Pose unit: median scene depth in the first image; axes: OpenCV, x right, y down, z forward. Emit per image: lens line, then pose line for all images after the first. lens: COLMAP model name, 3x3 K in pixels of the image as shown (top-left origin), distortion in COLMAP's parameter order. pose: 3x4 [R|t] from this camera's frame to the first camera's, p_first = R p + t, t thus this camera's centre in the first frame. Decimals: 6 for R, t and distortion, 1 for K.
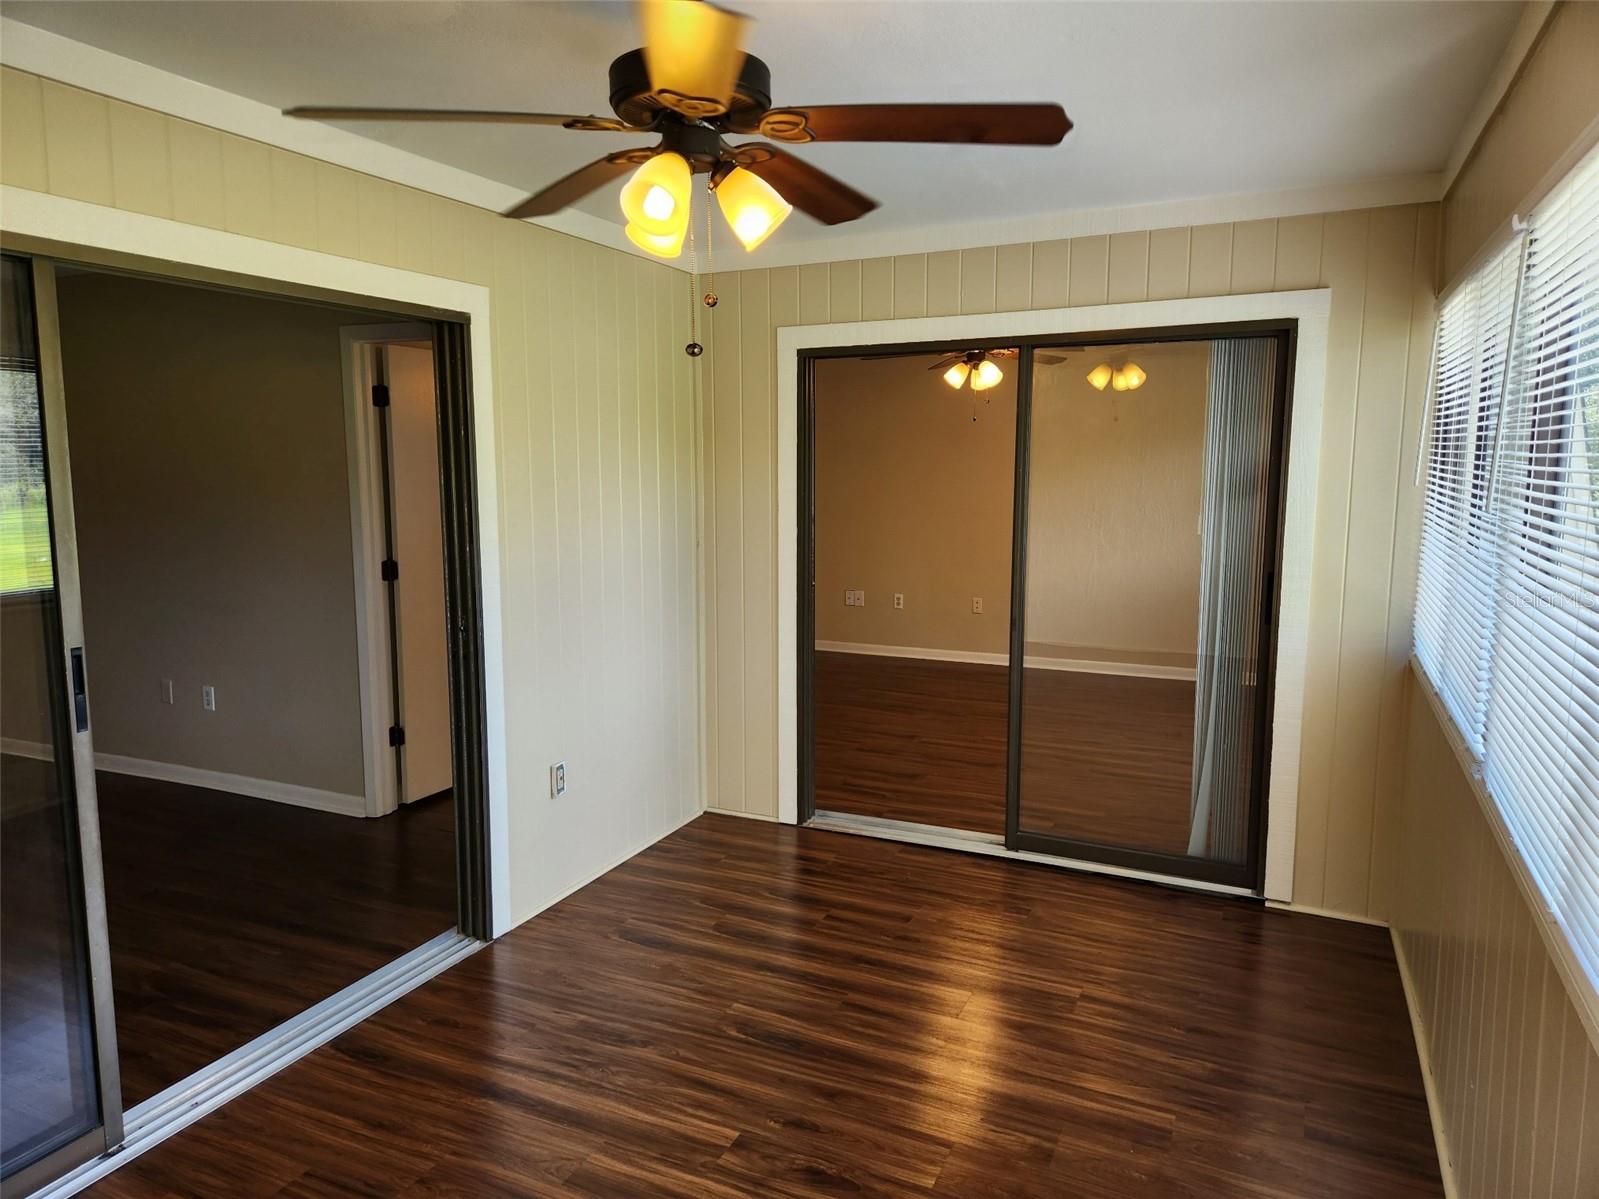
lens RADIAL K [[1070.1, 0, 799.5], [0, 1070.1, 599.5], [0, 0, 1]] dist [0.032196, -0.003639]
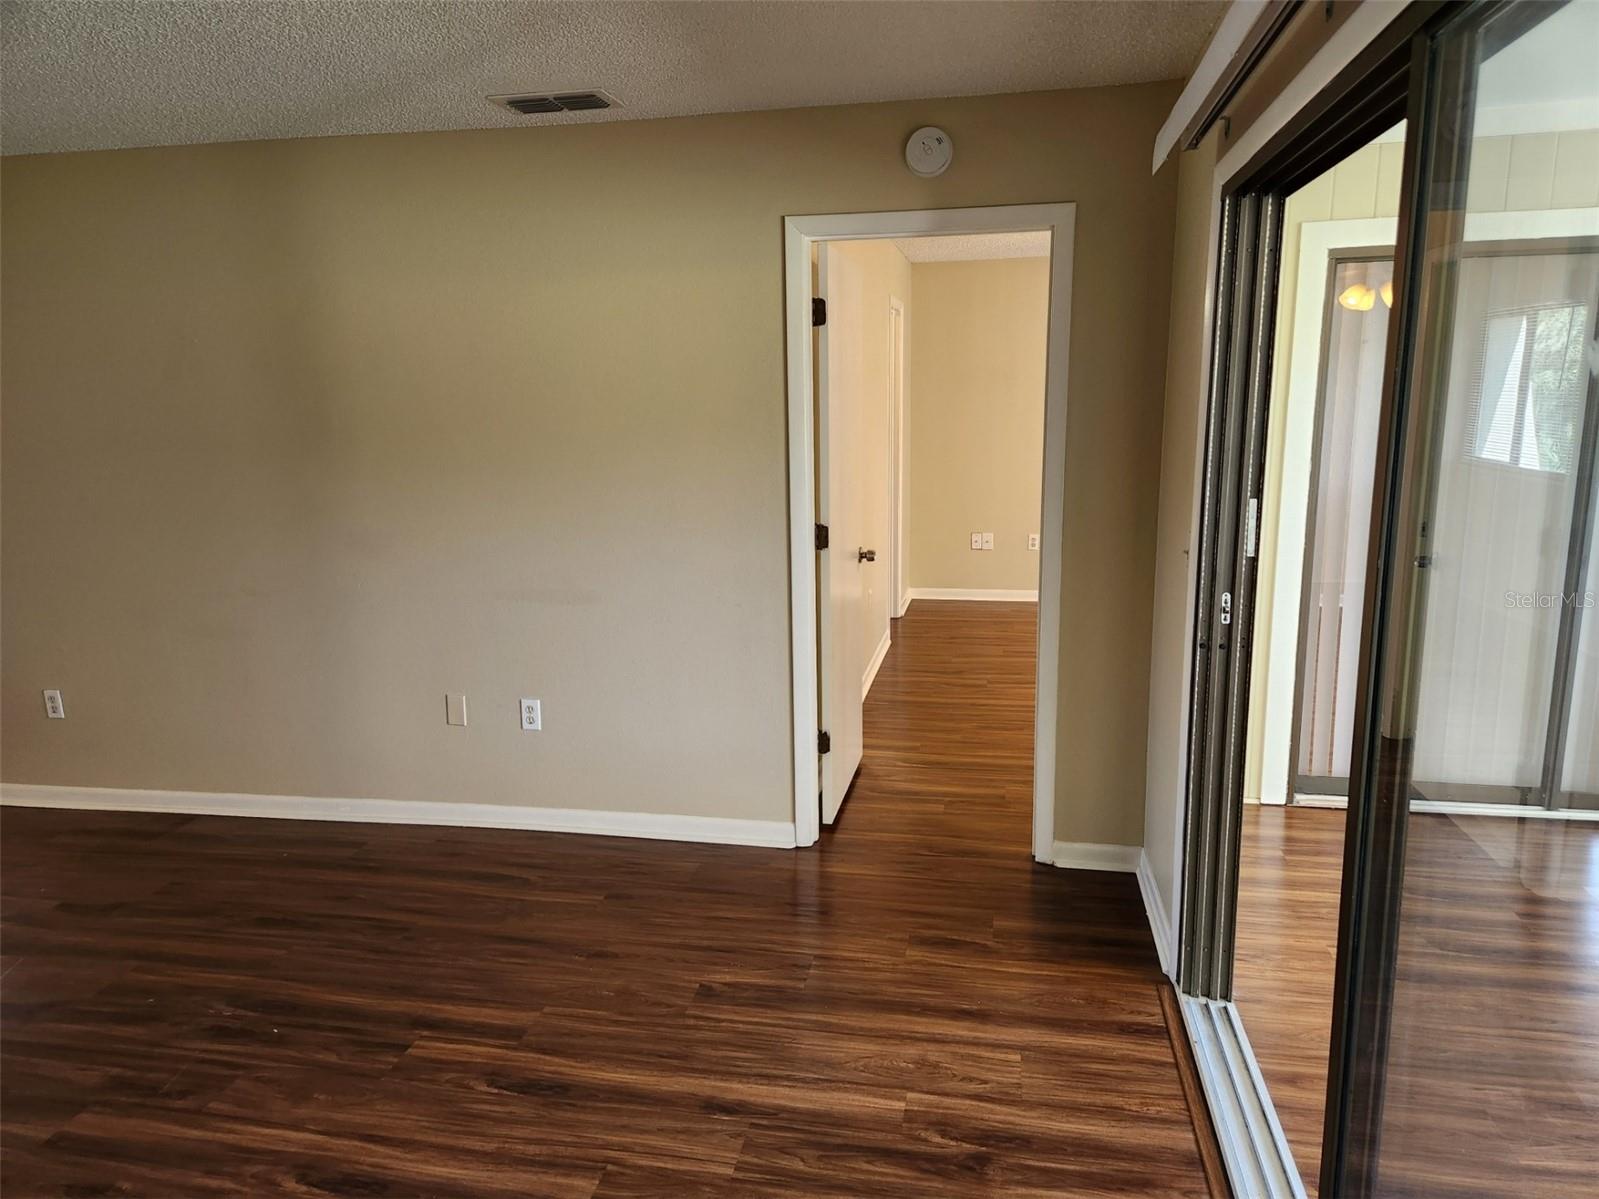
lens RADIAL K [[1081.0, 0, 799.5], [0, 1081.0, 599.5], [0, 0, 1]] dist [0.023470, -0.000406]
pose [[0.966765, -0.057805, 0.249045, -0.650635], [0.042840, 0.996959, 0.065101, -0.035195], [-0.252051, -0.052268, 0.966301, 0.267810]]
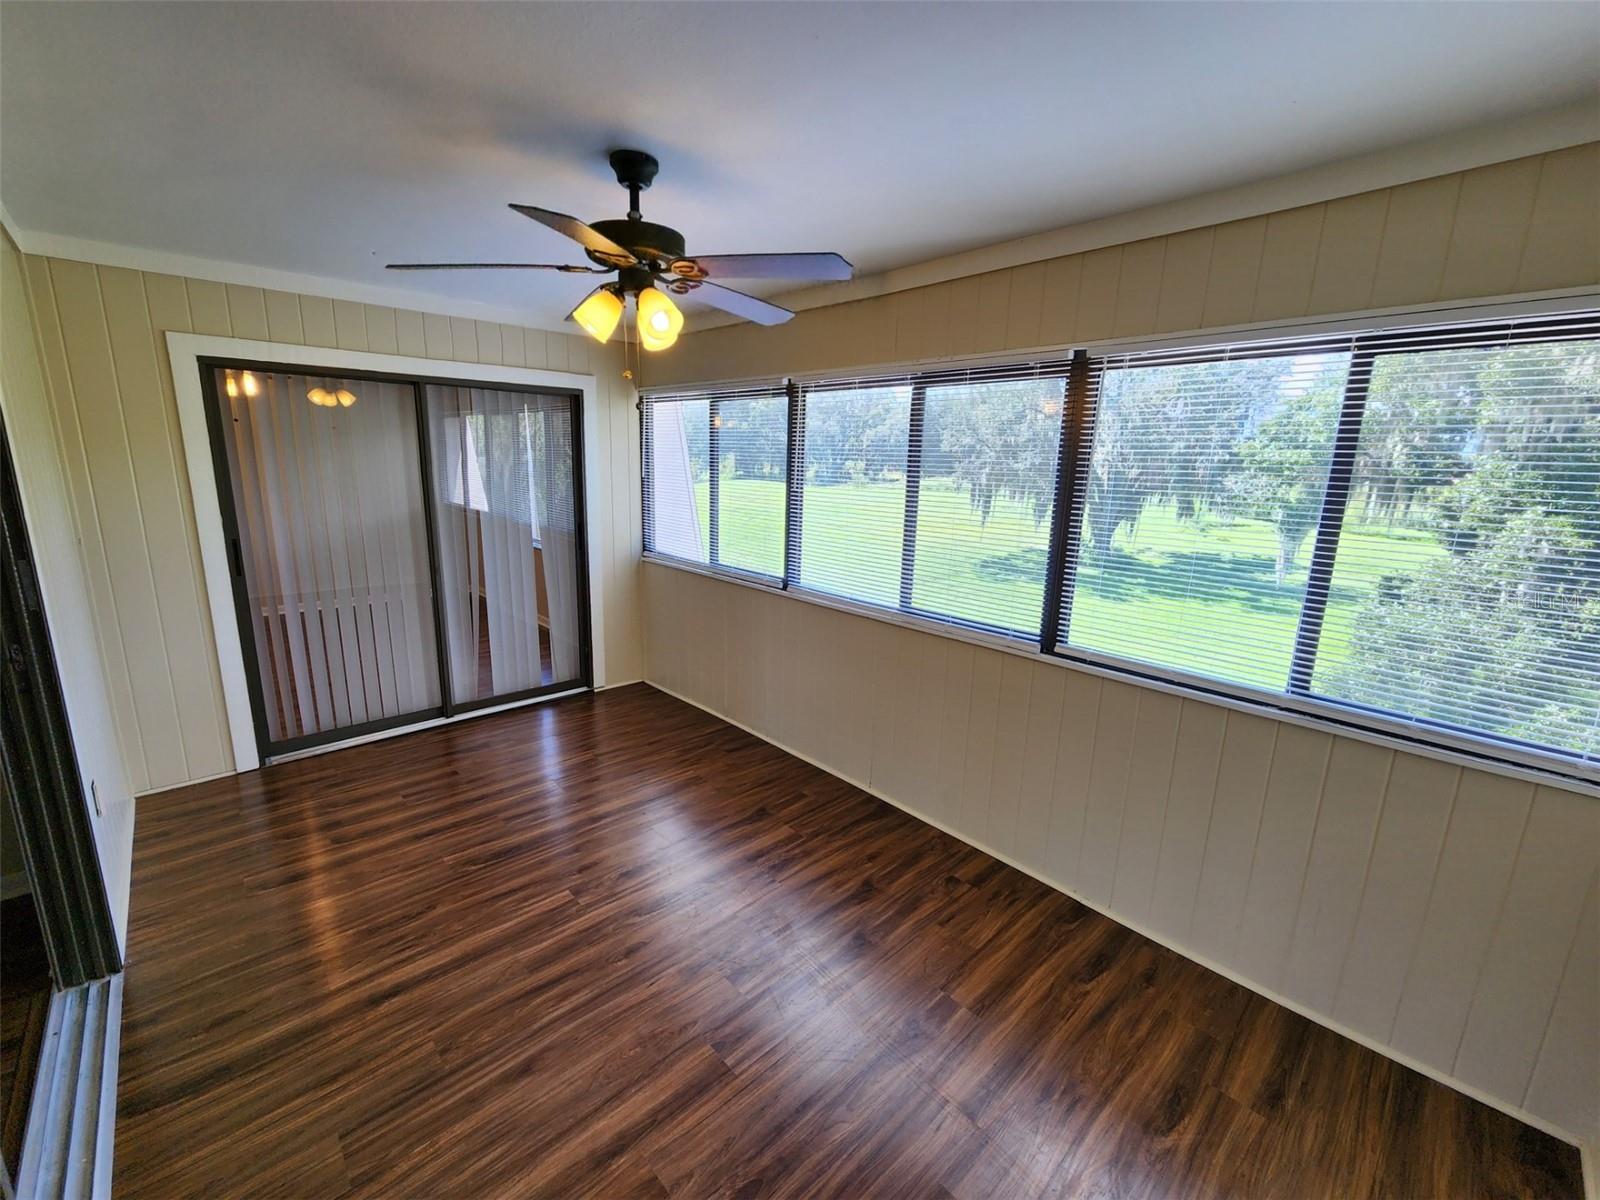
lens RADIAL K [[654.2, 0, 801.8], [0, 654.2, 597.9], [0, 0, 1]] dist [-0.002051, 0.000722]
pose [[0.361629, -0.181098, 0.914565, -0.448284], [0.097112, 0.982934, 0.156237, -0.032705], [-0.927251, 0.032315, 0.373044, 0.177934]]
